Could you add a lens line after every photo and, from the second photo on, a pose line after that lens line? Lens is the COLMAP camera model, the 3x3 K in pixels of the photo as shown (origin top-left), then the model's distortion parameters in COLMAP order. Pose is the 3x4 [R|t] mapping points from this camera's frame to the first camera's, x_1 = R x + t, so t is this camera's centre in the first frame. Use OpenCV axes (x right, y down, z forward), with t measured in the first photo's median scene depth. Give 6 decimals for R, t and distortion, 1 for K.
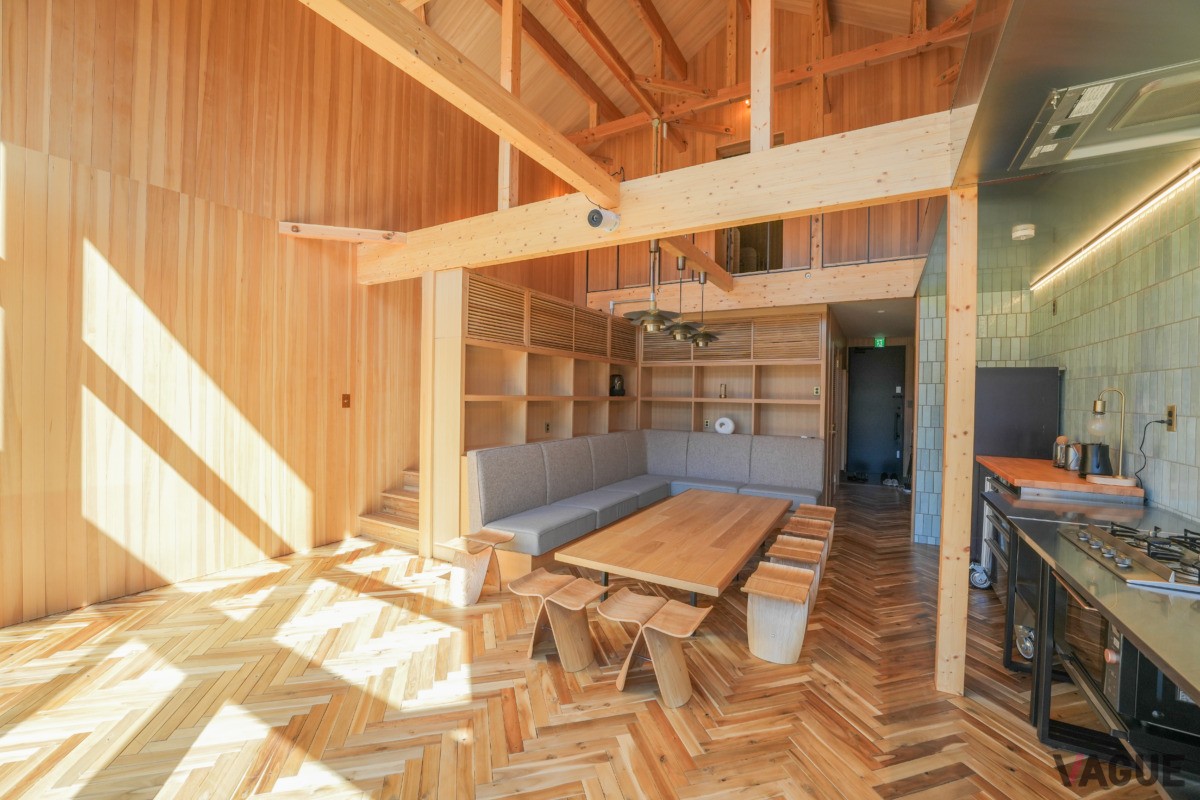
lens RADIAL K [[498.3, 0, 602.0], [0, 498.3, 398.9], [0, 0, 1]] dist [-0.010210, 0.000801]
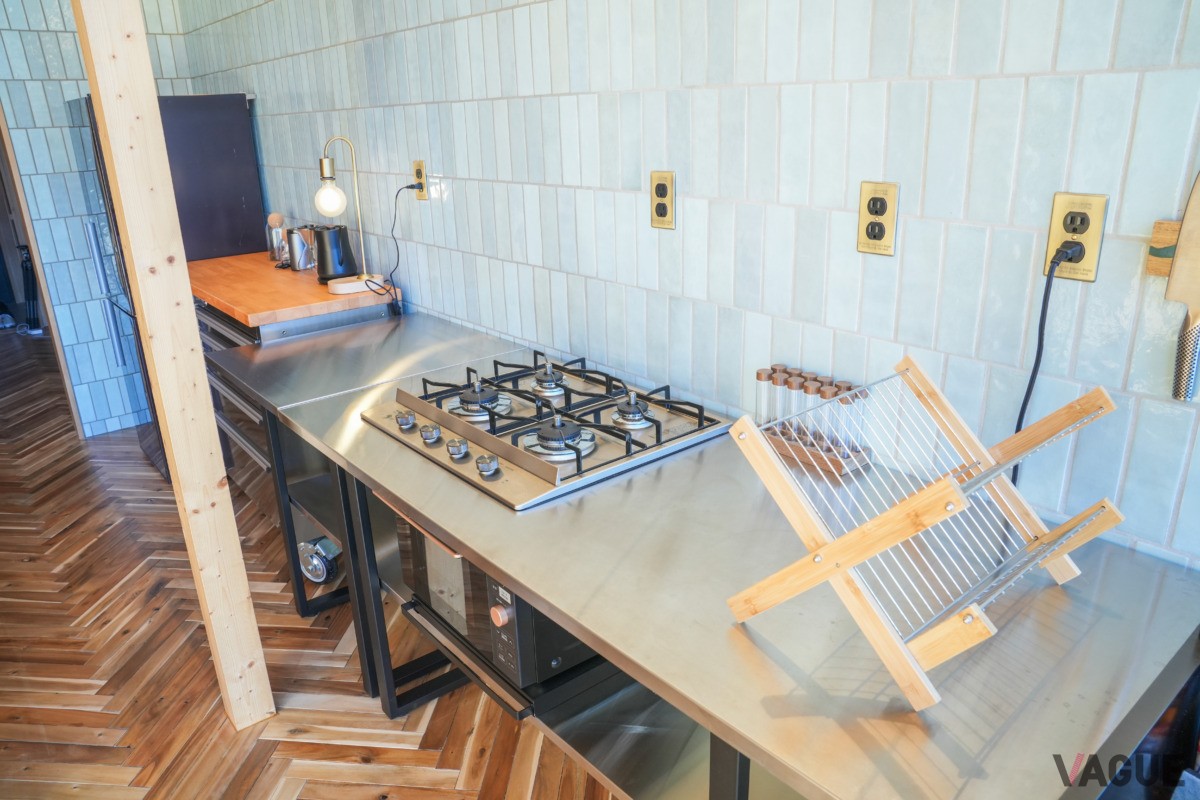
lens RADIAL K [[817.7, 0, 603.3], [0, 817.7, 396.2], [0, 0, 1]] dist [-0.072422, 0.022129]
pose [[0.353130, -0.341727, 0.870932, 0.140795], [0.042184, 0.935775, 0.350066, -0.049146], [-0.934623, -0.086879, 0.344866, 0.279725]]
